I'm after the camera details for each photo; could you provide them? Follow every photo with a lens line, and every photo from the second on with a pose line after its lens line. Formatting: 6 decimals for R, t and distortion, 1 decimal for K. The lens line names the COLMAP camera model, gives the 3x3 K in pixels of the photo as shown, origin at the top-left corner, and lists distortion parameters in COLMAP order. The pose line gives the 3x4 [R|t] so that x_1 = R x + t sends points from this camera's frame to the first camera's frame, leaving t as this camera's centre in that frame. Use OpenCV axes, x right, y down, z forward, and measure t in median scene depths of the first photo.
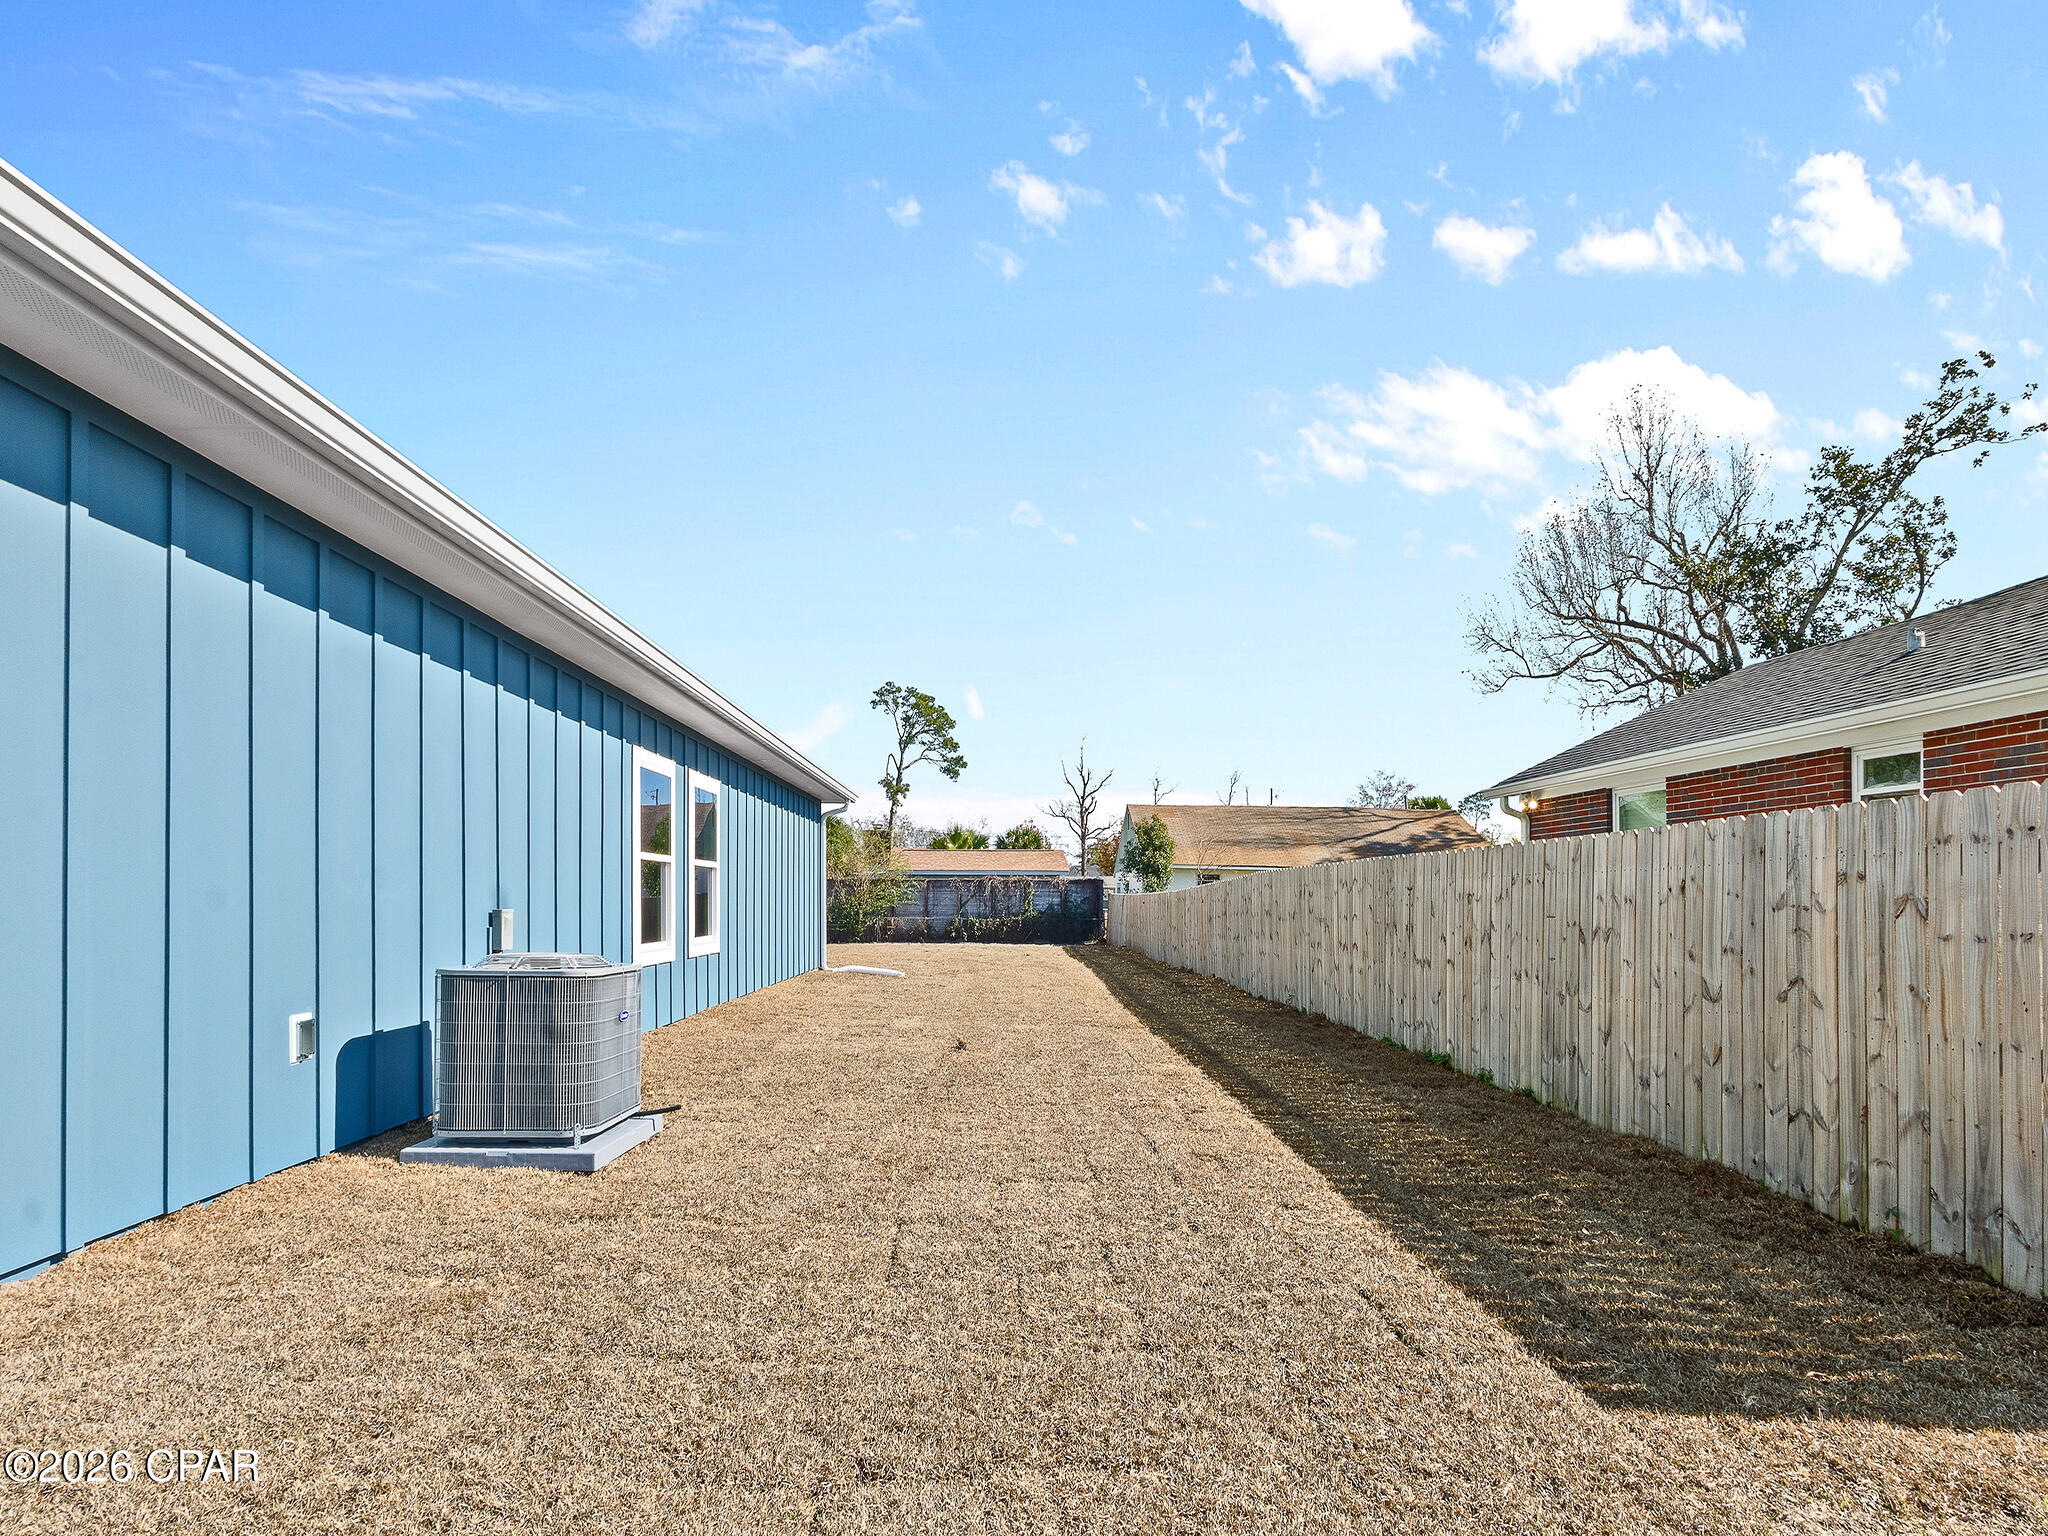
lens RADIAL K [[954.9, 0, 1016.8], [0, 954.9, 815.0], [0, 0, 1]] dist [0.002459, -0.000106]
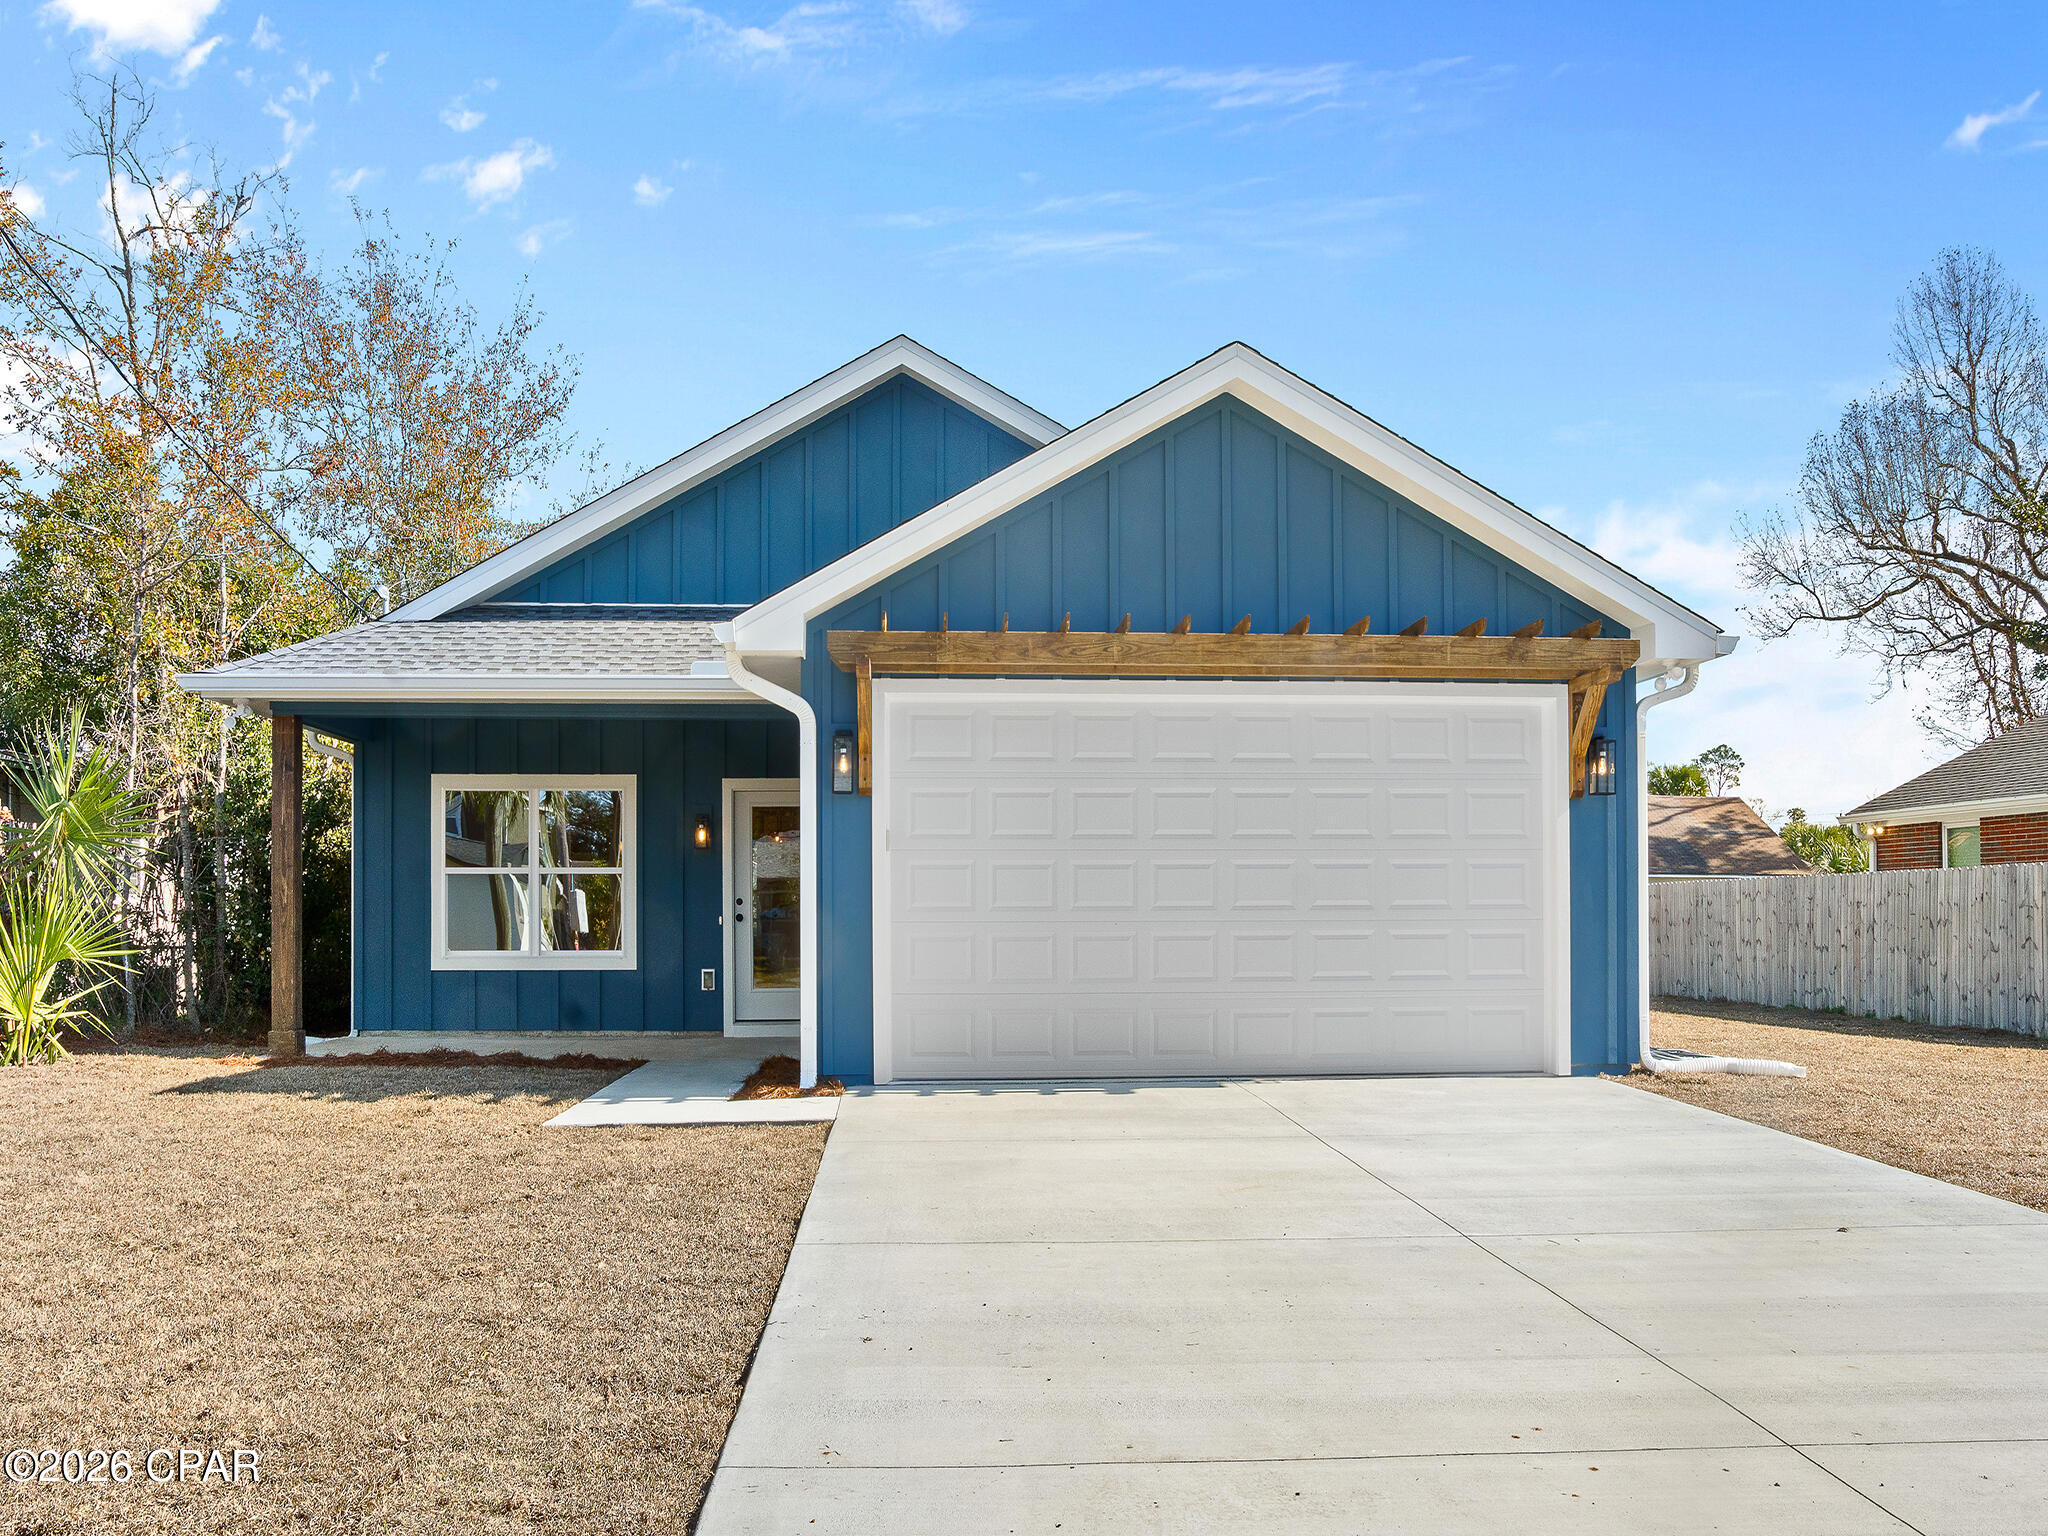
lens RADIAL K [[1605.9, 0, 1027.2], [0, 1605.9, 771.2], [0, 0, 1]] dist [-0.009358, 0.010337]
pose [[0.998782, -0.007002, 0.048844, -0.203458], [0.007123, 0.999972, -0.002298, -0.027194], [-0.048827, 0.002643, 0.998804, -0.313549]]
